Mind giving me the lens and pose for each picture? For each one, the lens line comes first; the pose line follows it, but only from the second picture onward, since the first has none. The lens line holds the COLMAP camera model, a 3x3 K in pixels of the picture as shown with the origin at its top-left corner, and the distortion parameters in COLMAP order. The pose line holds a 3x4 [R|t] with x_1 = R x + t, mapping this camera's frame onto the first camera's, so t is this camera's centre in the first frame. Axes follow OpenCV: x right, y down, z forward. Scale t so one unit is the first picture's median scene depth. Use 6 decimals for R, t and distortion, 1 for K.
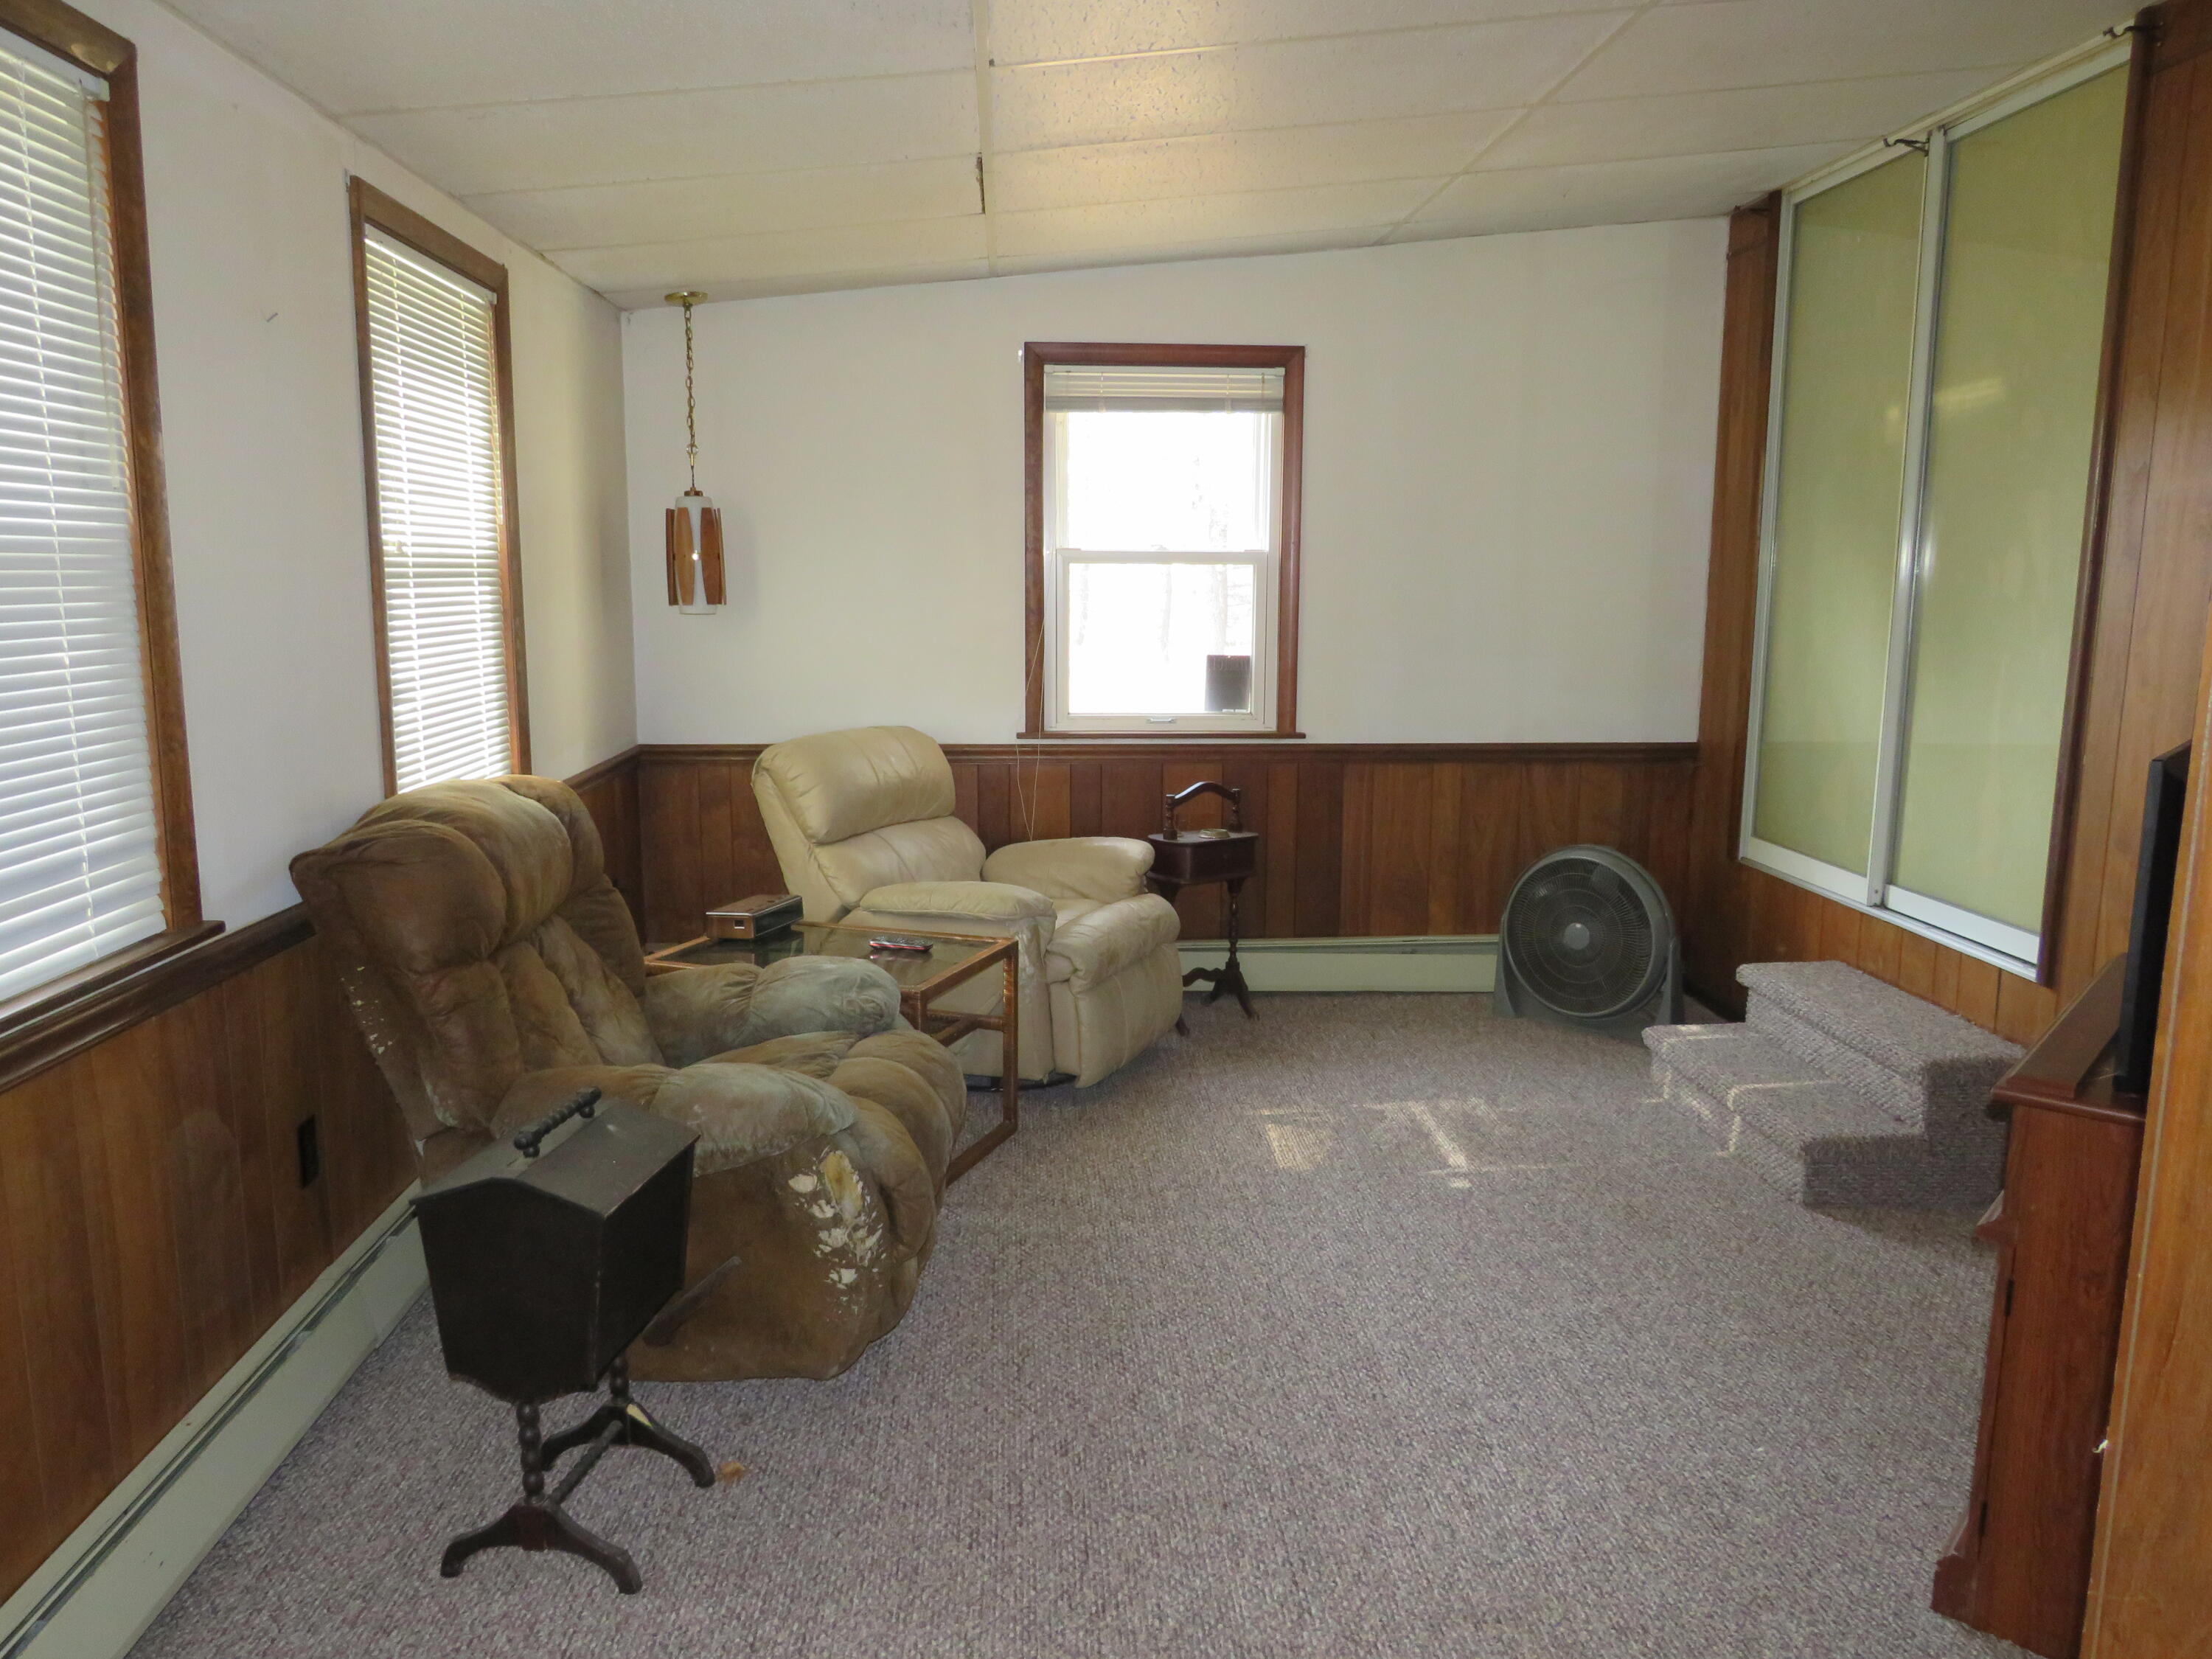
lens RADIAL K [[1572.8, 0, 1109.5], [0, 1572.8, 814.5], [0, 0, 1]] dist [-0.038013, 0.007729]
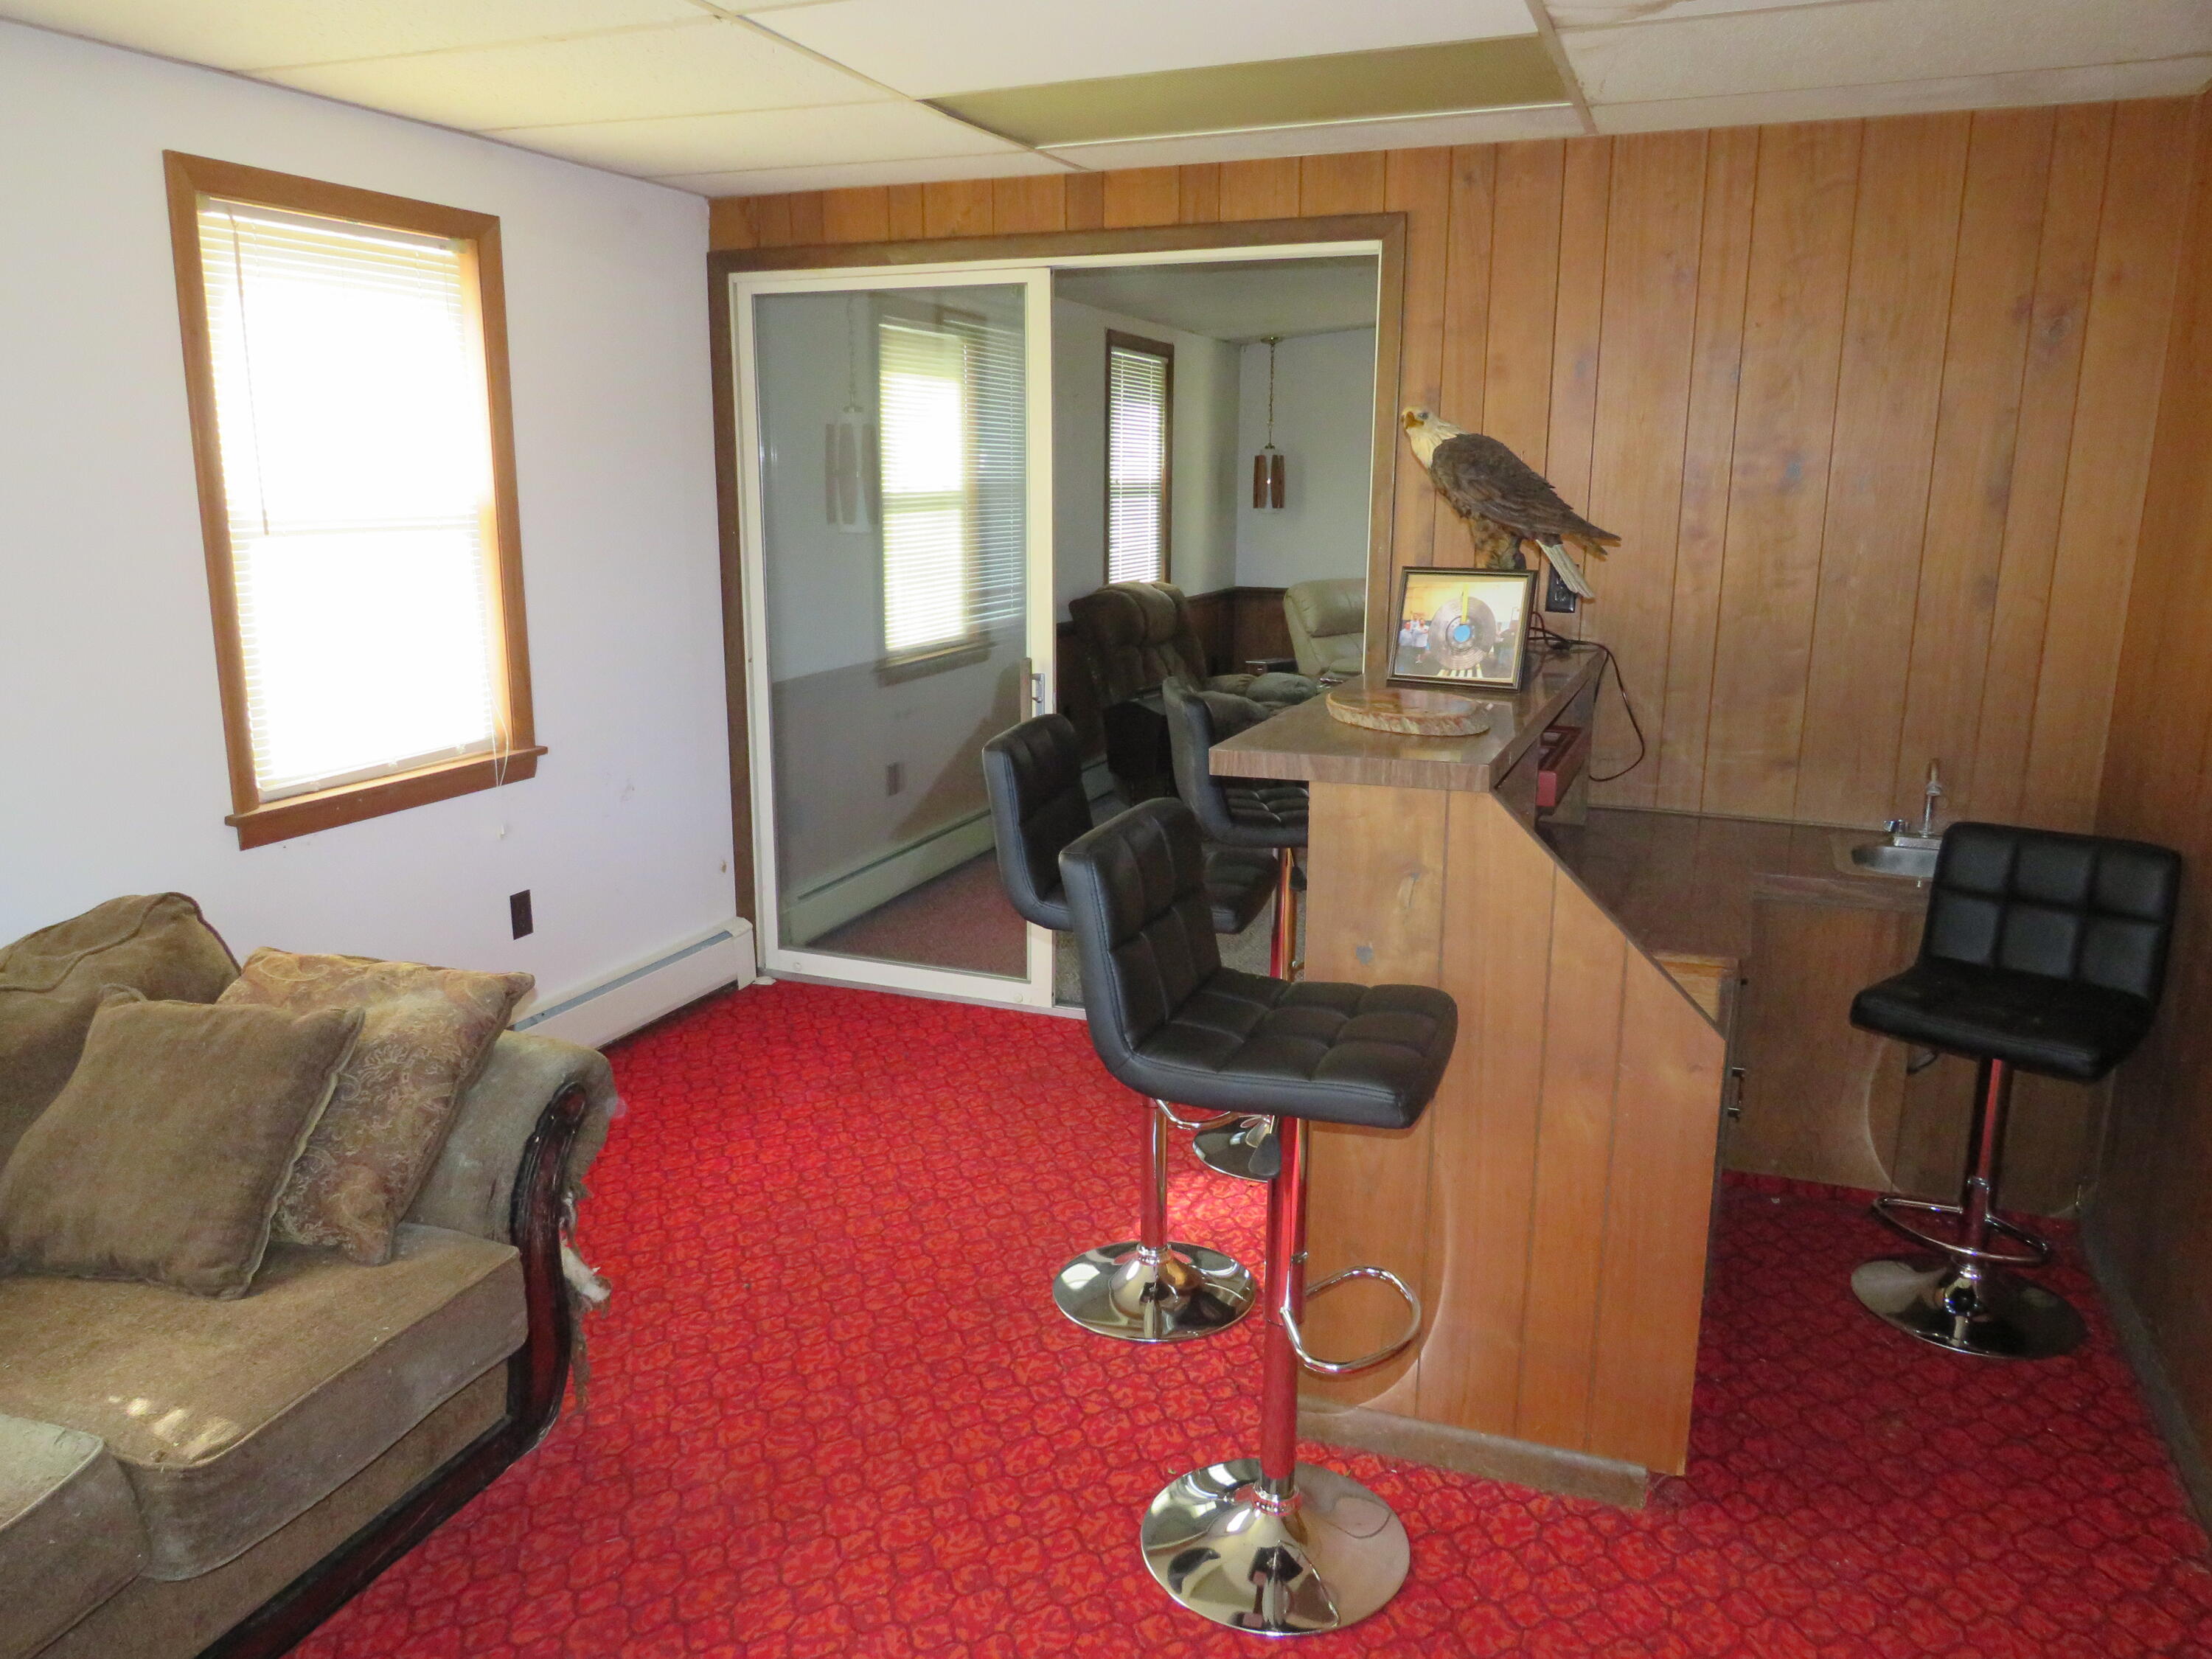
lens RADIAL K [[1572.8, 0, 1113.1], [0, 1572.8, 830.7], [0, 0, 1]] dist [-0.038013, 0.007729]
pose [[0.907111, 0.095413, -0.409935, 0.398132], [-0.067880, 0.994381, 0.081238, 0.114623], [0.415382, -0.045865, 0.908490, -0.837264]]
